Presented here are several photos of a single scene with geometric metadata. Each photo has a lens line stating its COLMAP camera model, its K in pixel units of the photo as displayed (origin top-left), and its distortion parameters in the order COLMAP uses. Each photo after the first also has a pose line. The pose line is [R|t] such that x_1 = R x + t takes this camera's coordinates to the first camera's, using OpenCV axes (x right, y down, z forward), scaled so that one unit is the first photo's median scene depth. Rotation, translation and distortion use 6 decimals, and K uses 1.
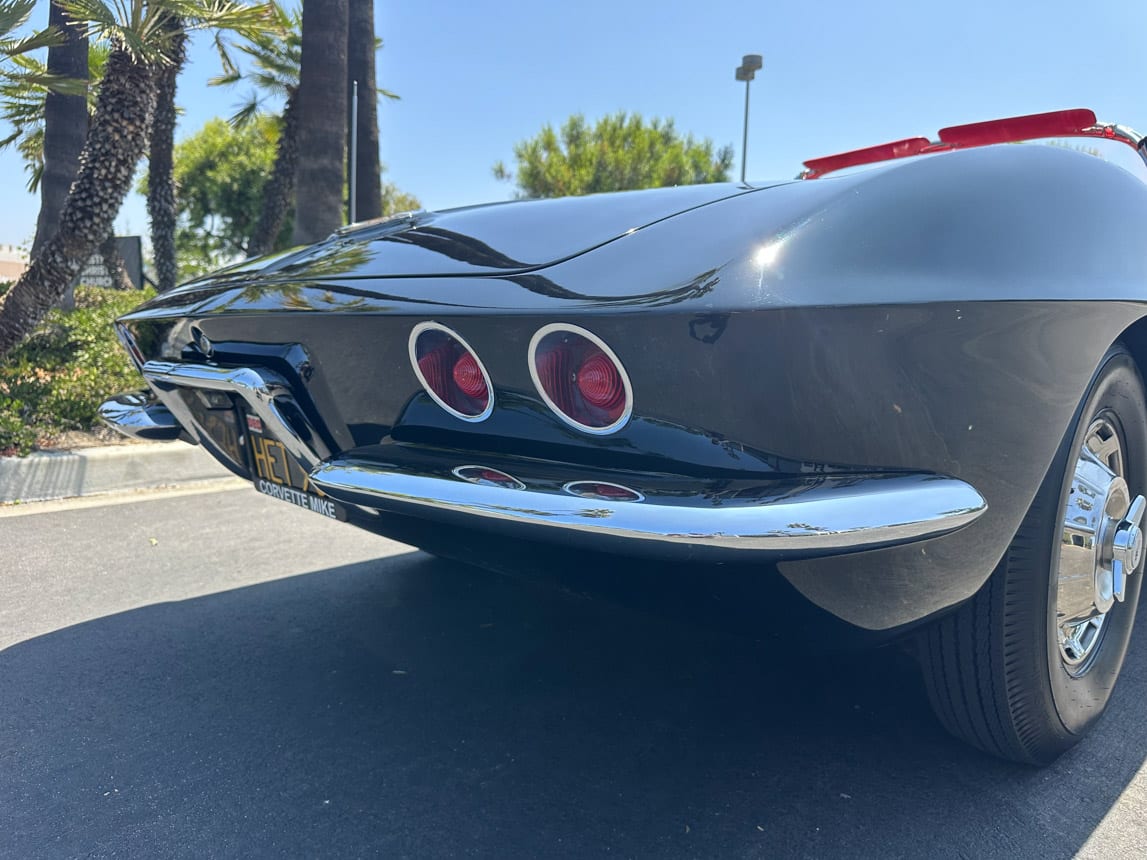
lens RADIAL K [[810.3, 0, 546.9], [0, 810.3, 428.6], [0, 0, 1]] dist [0.025236, -0.029691]
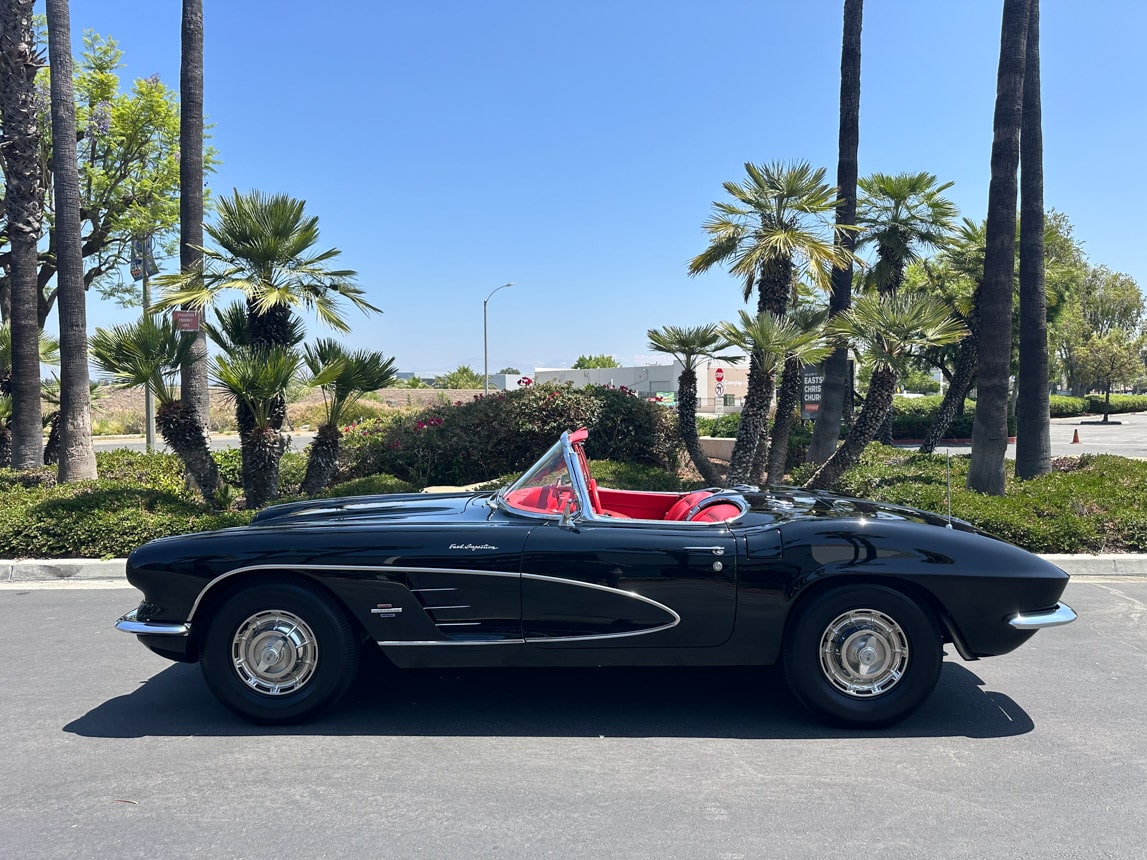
lens RADIAL K [[810.3, 0, 583.0], [0, 810.3, 406.0], [0, 0, 1]] dist [0.025236, -0.029691]
pose [[0.724278, -0.024514, -0.689072, 0.047997], [-0.068758, 0.991819, -0.107556, -0.010238], [0.686071, 0.125279, 0.716667, -0.138269]]
